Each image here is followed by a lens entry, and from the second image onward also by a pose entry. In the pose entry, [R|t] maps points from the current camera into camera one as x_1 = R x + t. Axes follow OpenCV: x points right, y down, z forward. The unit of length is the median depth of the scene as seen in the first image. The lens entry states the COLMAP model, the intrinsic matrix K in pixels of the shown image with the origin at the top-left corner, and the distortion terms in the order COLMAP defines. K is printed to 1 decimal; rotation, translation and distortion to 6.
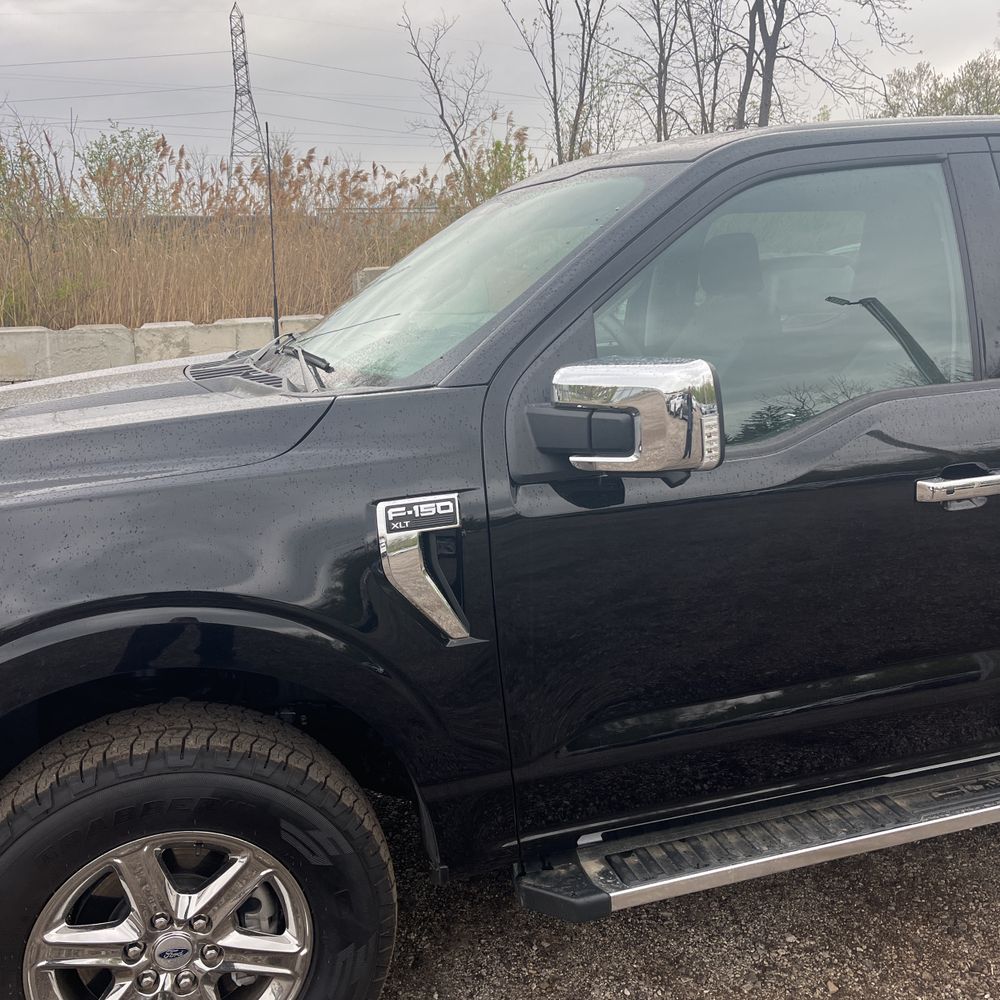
lens RADIAL K [[1013.4, 0, 502.3], [0, 1013.4, 501.8], [0, 0, 1]] dist [0.026210, 0.000000]
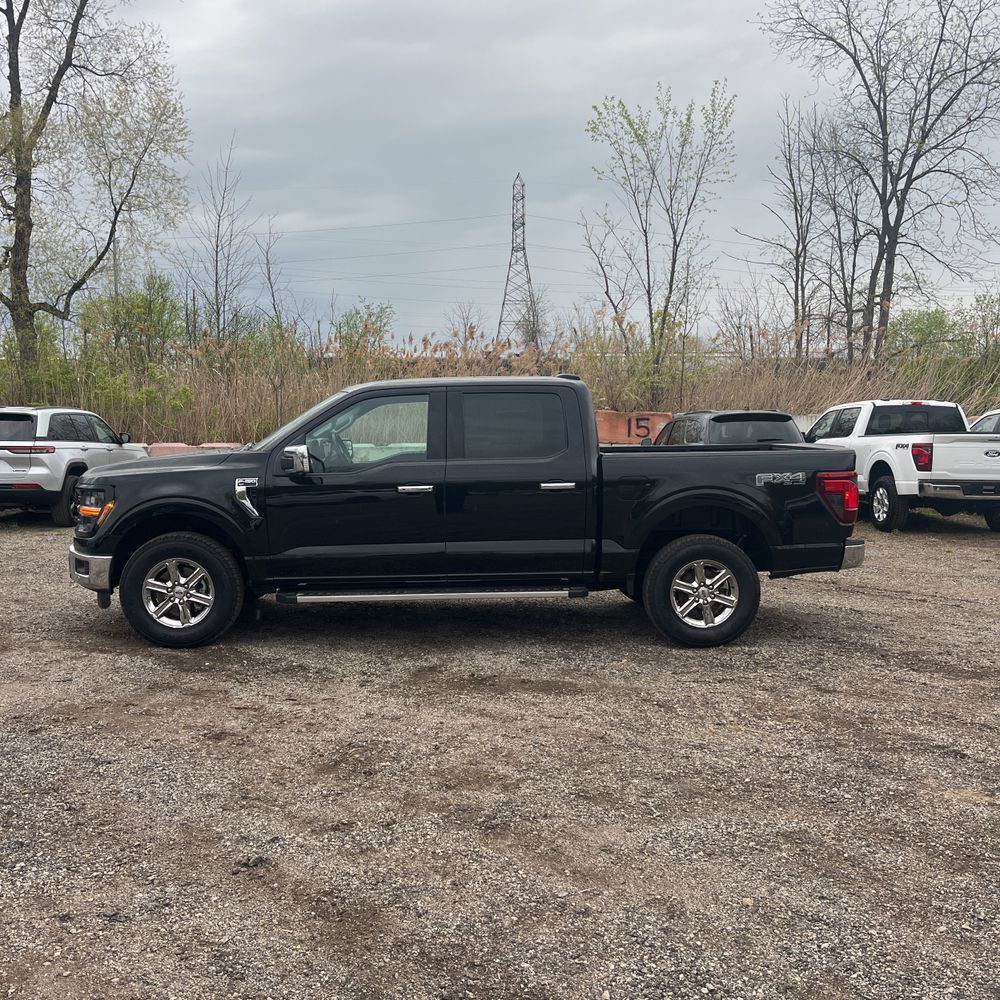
lens RADIAL K [[1013.4, 0, 507.9], [0, 1013.4, 511.4], [0, 0, 1]] dist [0.026210, 0.000000]
pose [[0.967278, 0.054829, -0.247723, 0.217329], [-0.084566, 0.990212, -0.111037, 0.054941], [0.239210, 0.128353, 0.962447, -0.292124]]
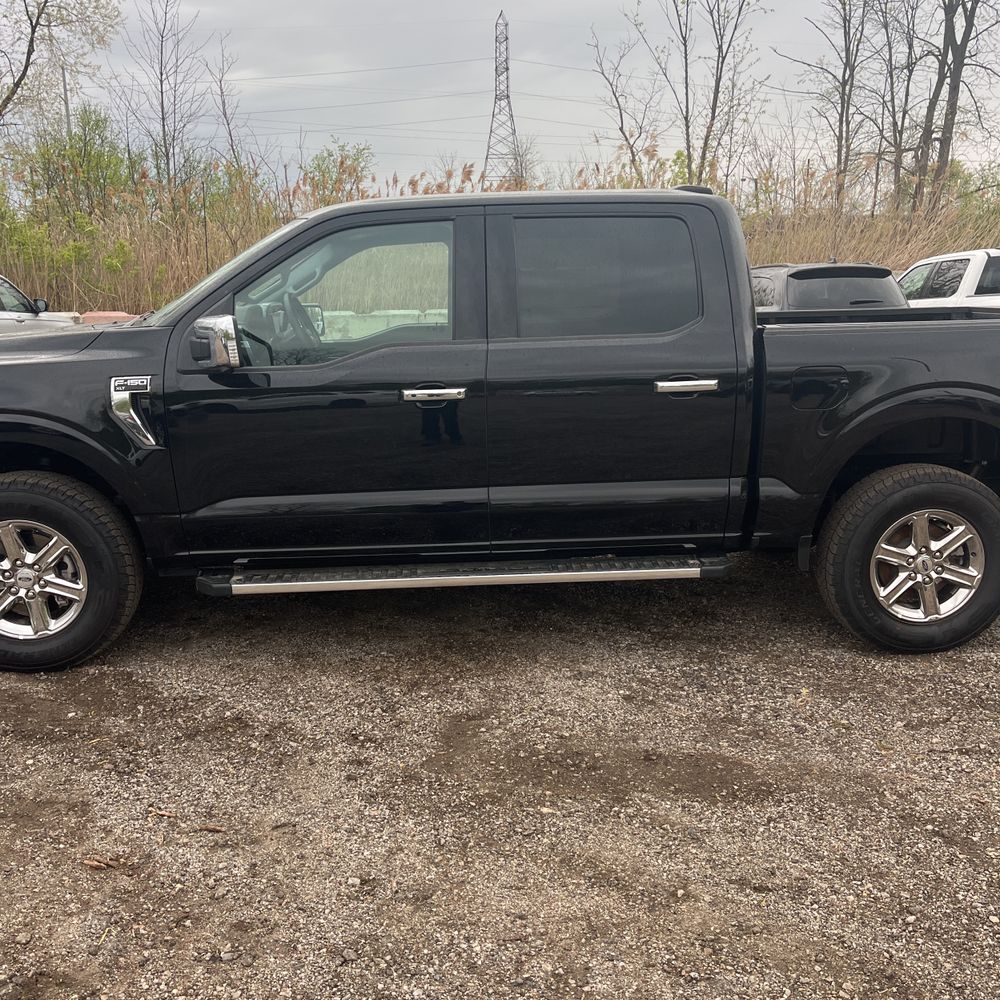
lens RADIAL K [[1013.4, 0, 505.8], [0, 1013.4, 514.4], [0, 0, 1]] dist [0.026210, 0.000000]
pose [[0.971245, 0.076693, -0.225393, 0.140838], [-0.074179, 0.997052, 0.019614, 0.021779], [0.226232, -0.002331, 0.974071, -0.109442]]
